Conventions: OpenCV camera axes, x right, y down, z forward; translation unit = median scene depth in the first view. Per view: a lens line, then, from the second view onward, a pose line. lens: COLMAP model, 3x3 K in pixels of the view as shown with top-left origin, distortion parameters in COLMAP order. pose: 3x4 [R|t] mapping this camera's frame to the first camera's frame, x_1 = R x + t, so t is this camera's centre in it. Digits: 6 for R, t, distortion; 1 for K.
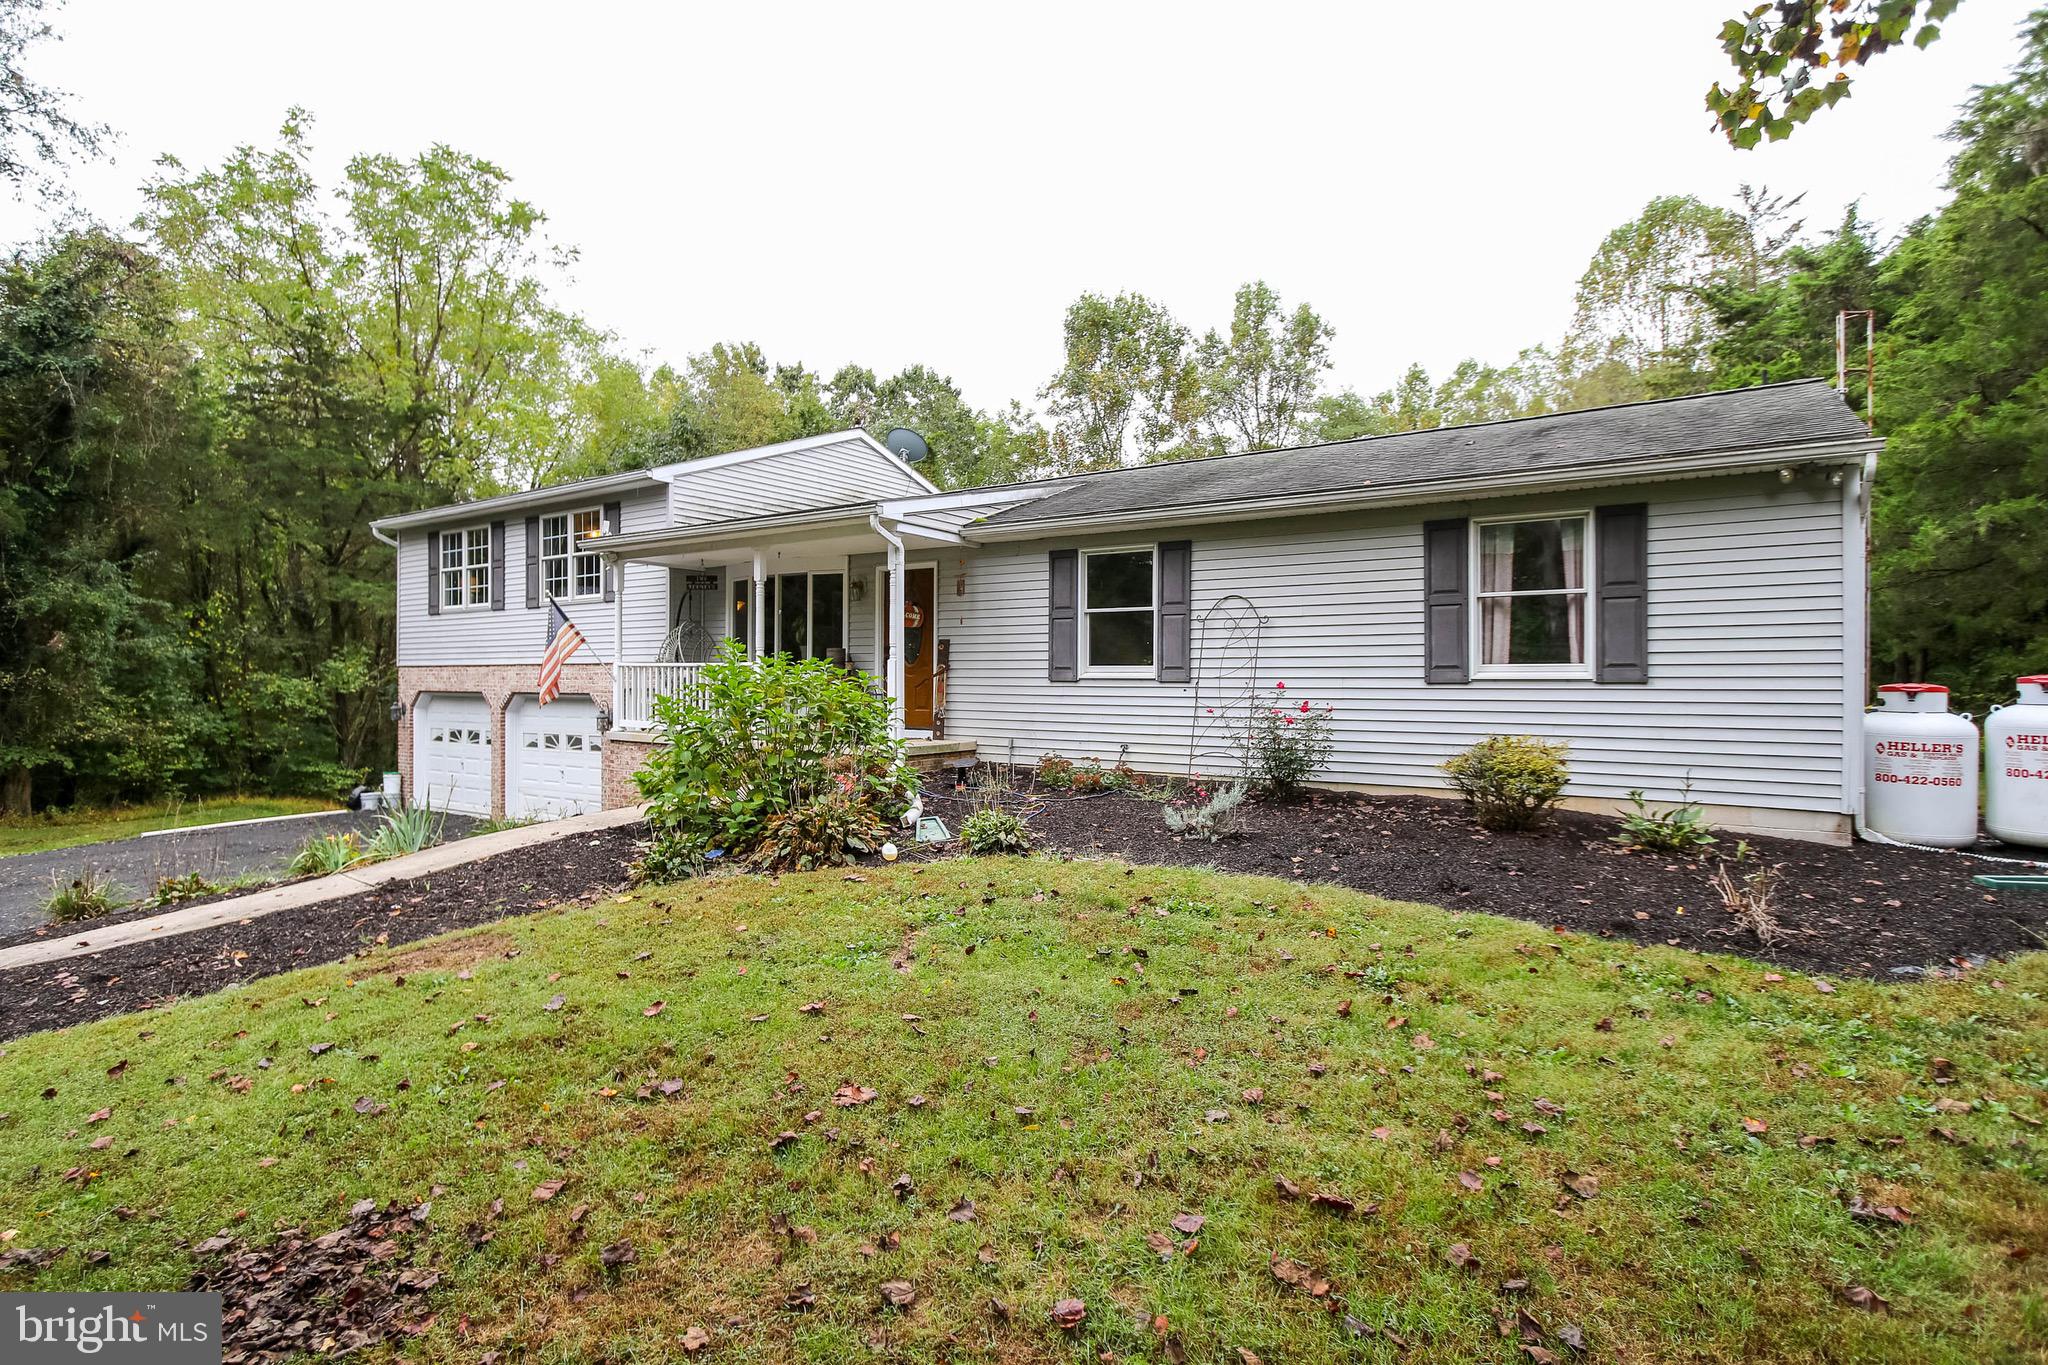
lens RADIAL K [[948.2, 0, 1024.0], [0, 948.2, 682.5], [0, 0, 1]] dist [0.008770, 0.000063]
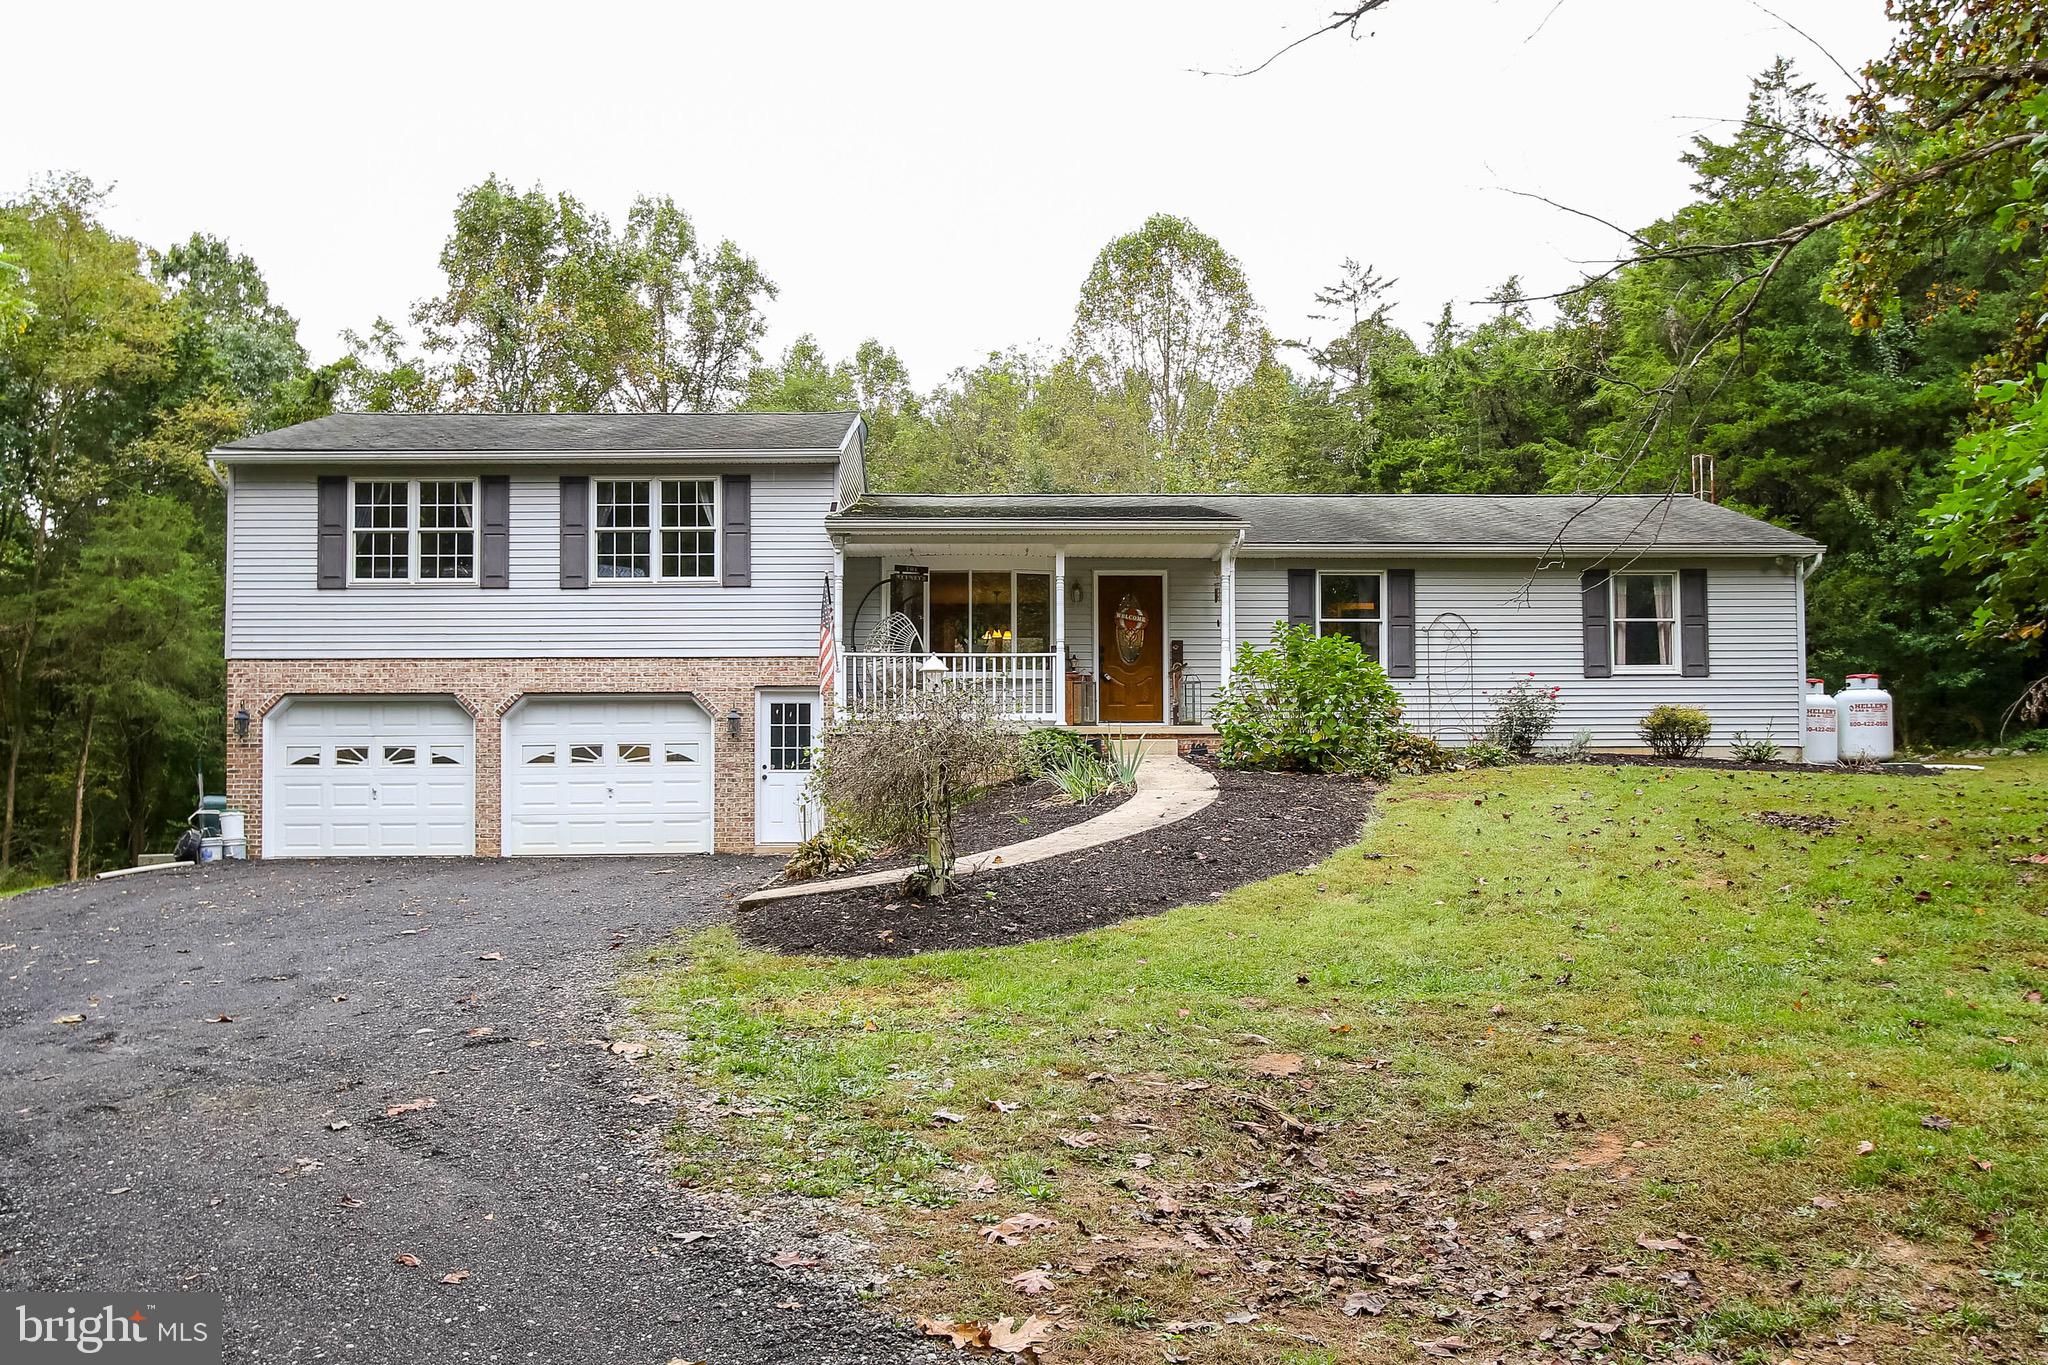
lens RADIAL K [[1458.2, 0, 1022.3], [0, 1458.2, 723.1], [0, 0, 1]] dist [0.006920, 0.000536]
pose [[0.841214, 0.017765, 0.540411, -1.343441], [0.005742, 0.999110, -0.041782, 0.140949], [-0.540672, 0.038251, 0.840363, -0.387257]]
